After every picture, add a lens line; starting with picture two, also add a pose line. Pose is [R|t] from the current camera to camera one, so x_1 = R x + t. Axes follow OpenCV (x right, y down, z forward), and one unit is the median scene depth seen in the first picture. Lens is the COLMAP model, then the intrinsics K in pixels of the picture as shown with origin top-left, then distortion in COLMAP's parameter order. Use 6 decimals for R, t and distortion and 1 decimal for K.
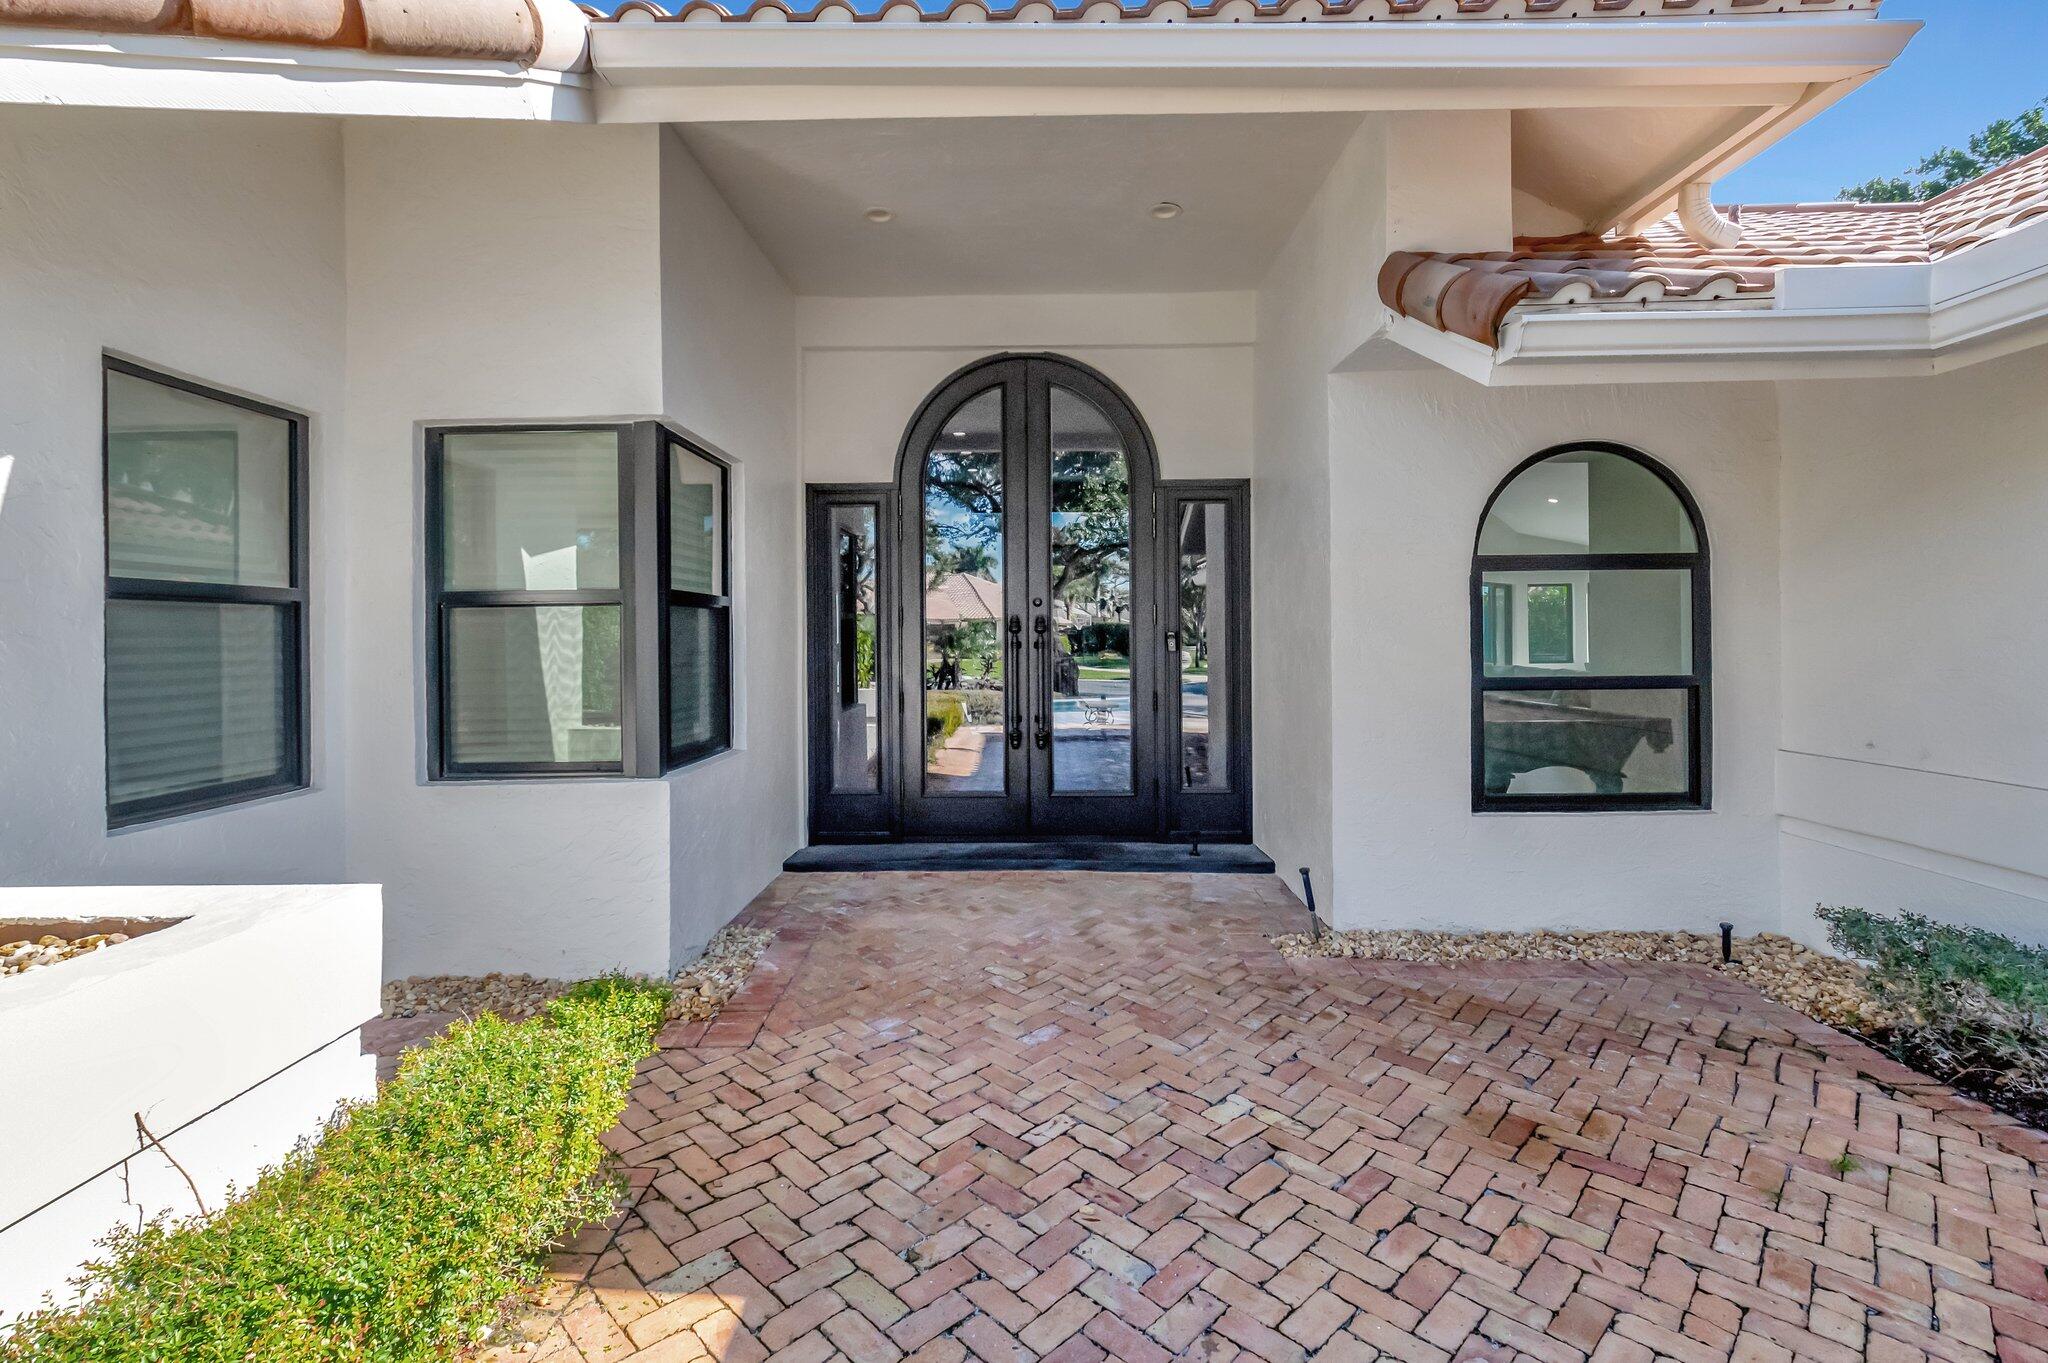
lens RADIAL K [[916.7, 0, 1010.1], [0, 916.7, 665.8], [0, 0, 1]] dist [-0.003463, -0.000120]
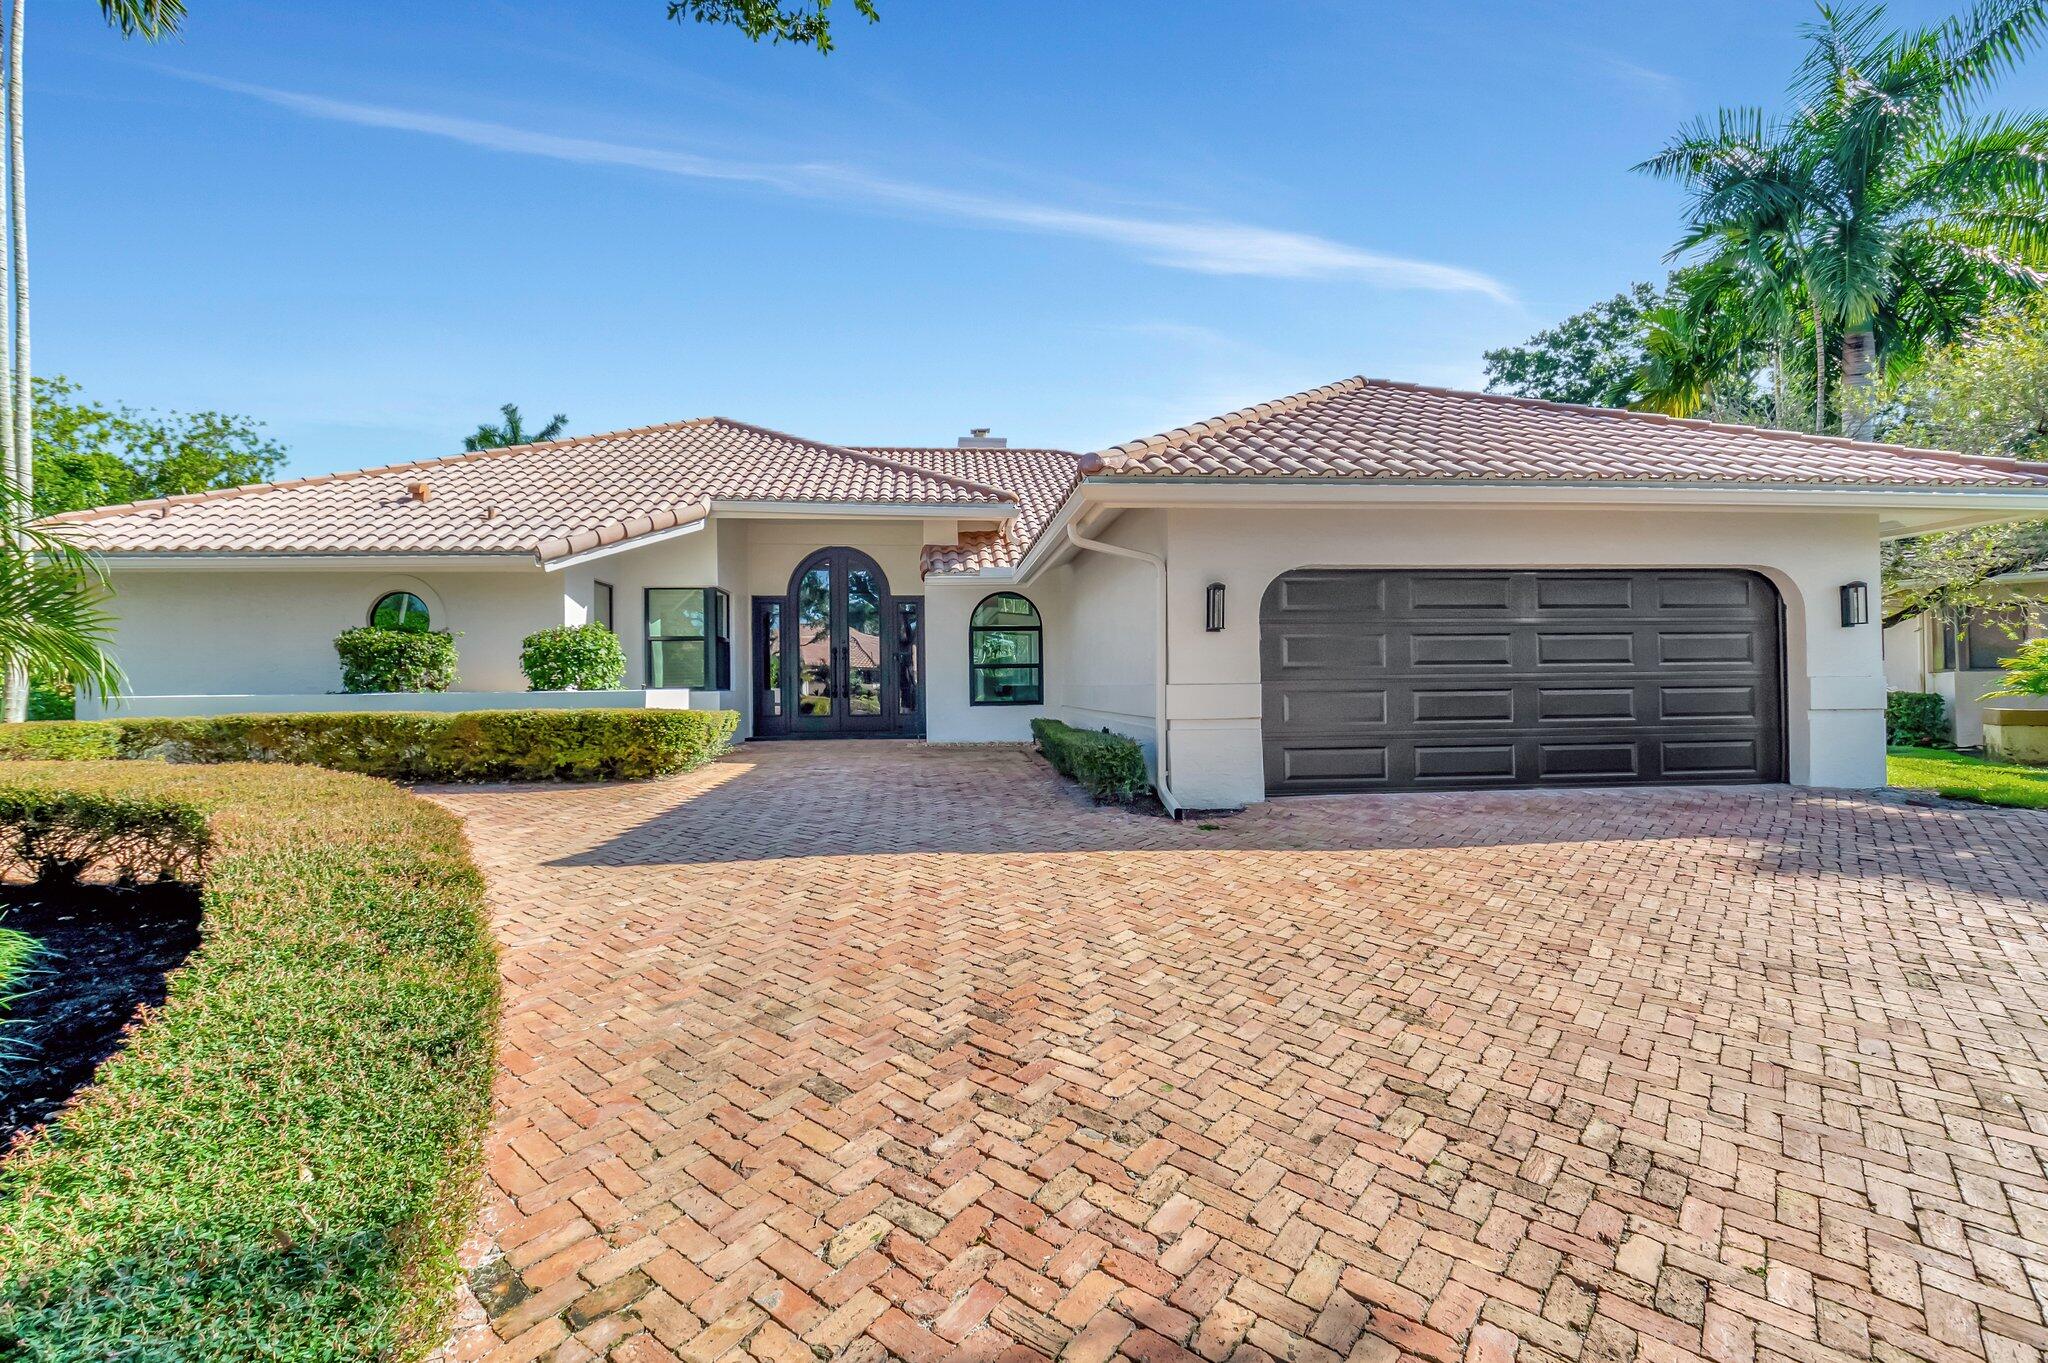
lens RADIAL K [[919.4, 0, 1027.1], [0, 919.4, 659.7], [0, 0, 1]] dist [-0.003143, -0.000663]
pose [[0.995053, 0.001001, 0.099344, 0.364896], [0.002341, 0.999435, -0.033524, 0.100127], [-0.099322, 0.033591, 0.994488, -2.110128]]
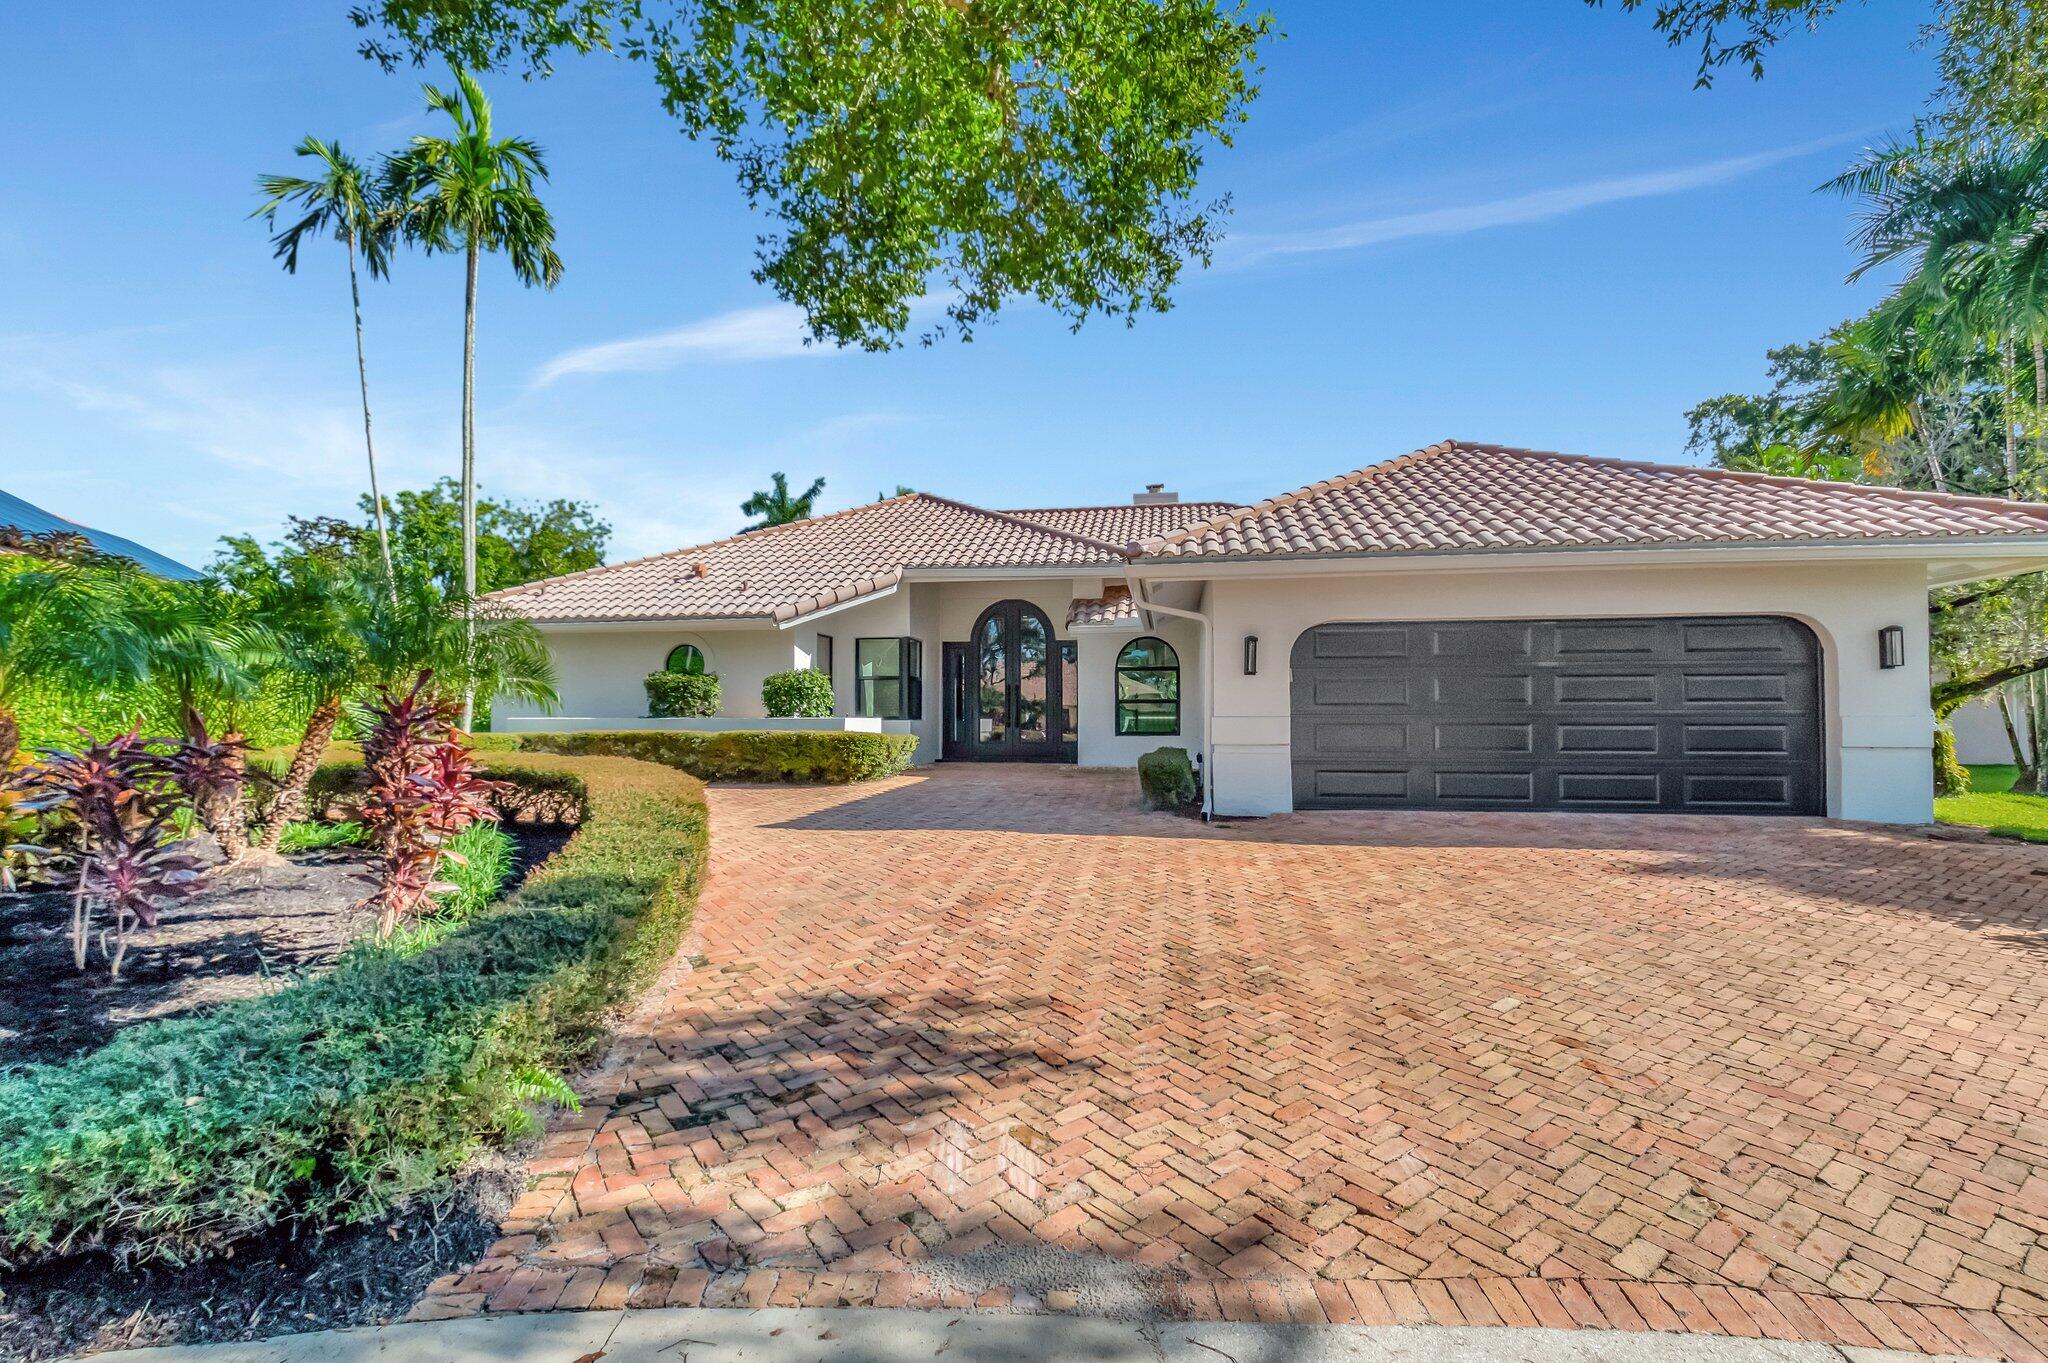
lens RADIAL K [[901.6, 0, 1016.9], [0, 901.6, 678.1], [0, 0, 1]] dist [-0.000013, -0.000447]
pose [[0.987995, 0.002422, -0.154470, 0.639833], [-0.010370, 0.998662, -0.050671, 0.110278], [0.154140, 0.051664, 0.986697, -2.558947]]
